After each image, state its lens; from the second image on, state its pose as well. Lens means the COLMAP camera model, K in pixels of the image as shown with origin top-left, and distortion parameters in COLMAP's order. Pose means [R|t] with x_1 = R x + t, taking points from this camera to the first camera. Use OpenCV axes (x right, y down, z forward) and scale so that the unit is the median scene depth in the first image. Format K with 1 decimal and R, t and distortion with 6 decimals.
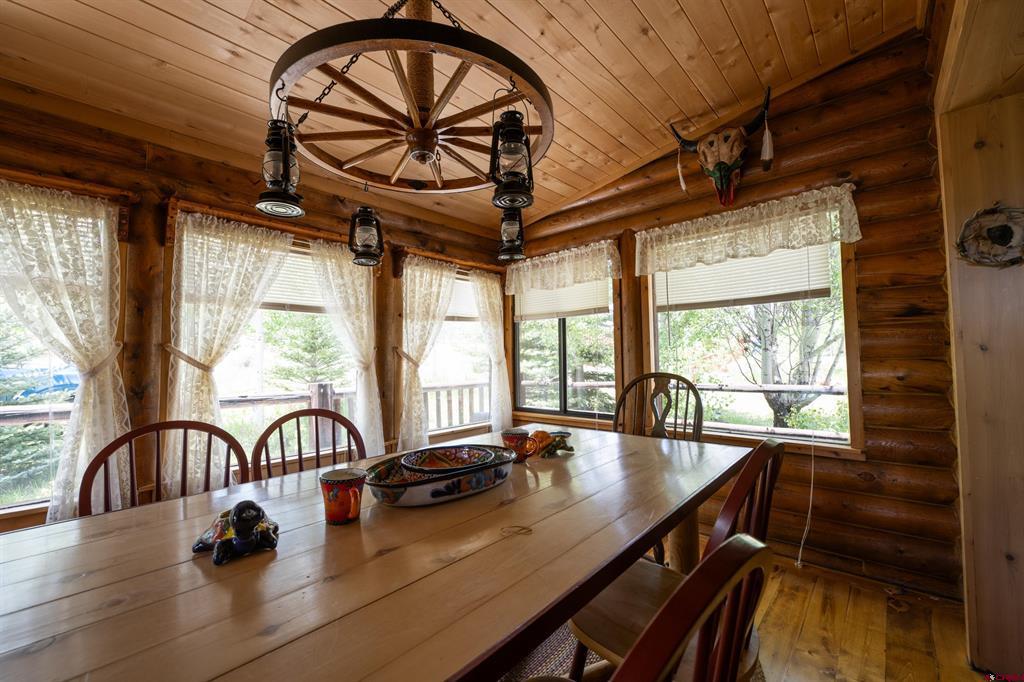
lens RADIAL K [[403.5, 0, 512.2], [0, 403.5, 342.7], [0, 0, 1]] dist [-0.008532, -0.000753]
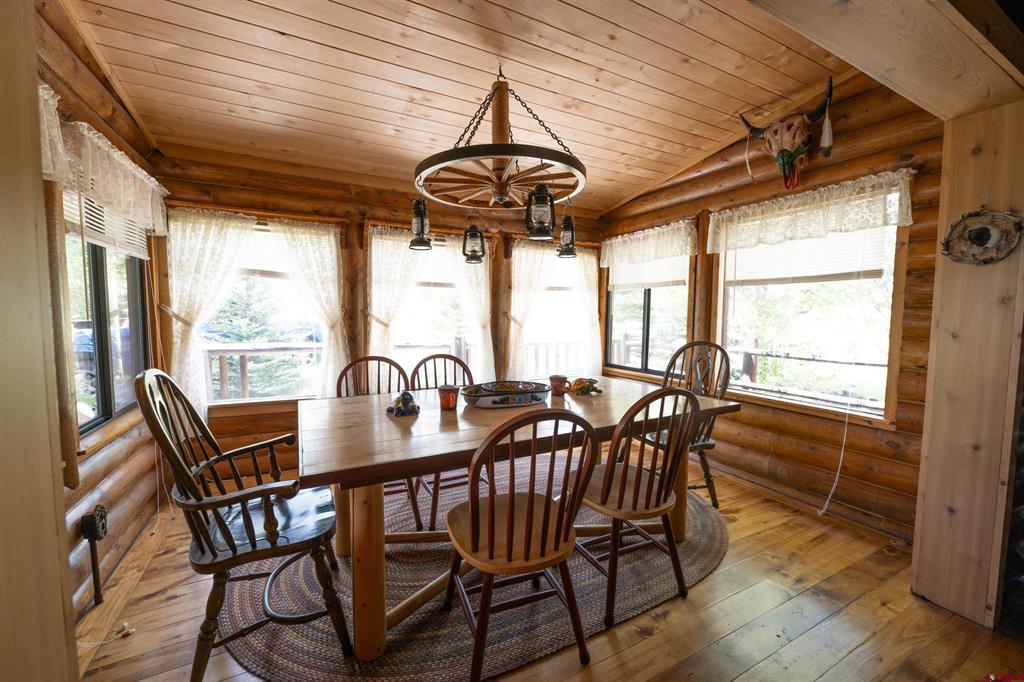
lens RADIAL K [[403.5, 0, 511.6], [0, 403.5, 341.6], [0, 0, 1]] dist [-0.008532, -0.000753]
pose [[0.942234, 0.048120, -0.331482, 0.234805], [-0.011619, 0.993727, 0.111229, -0.054189], [0.334755, -0.100952, 0.936882, -0.332053]]
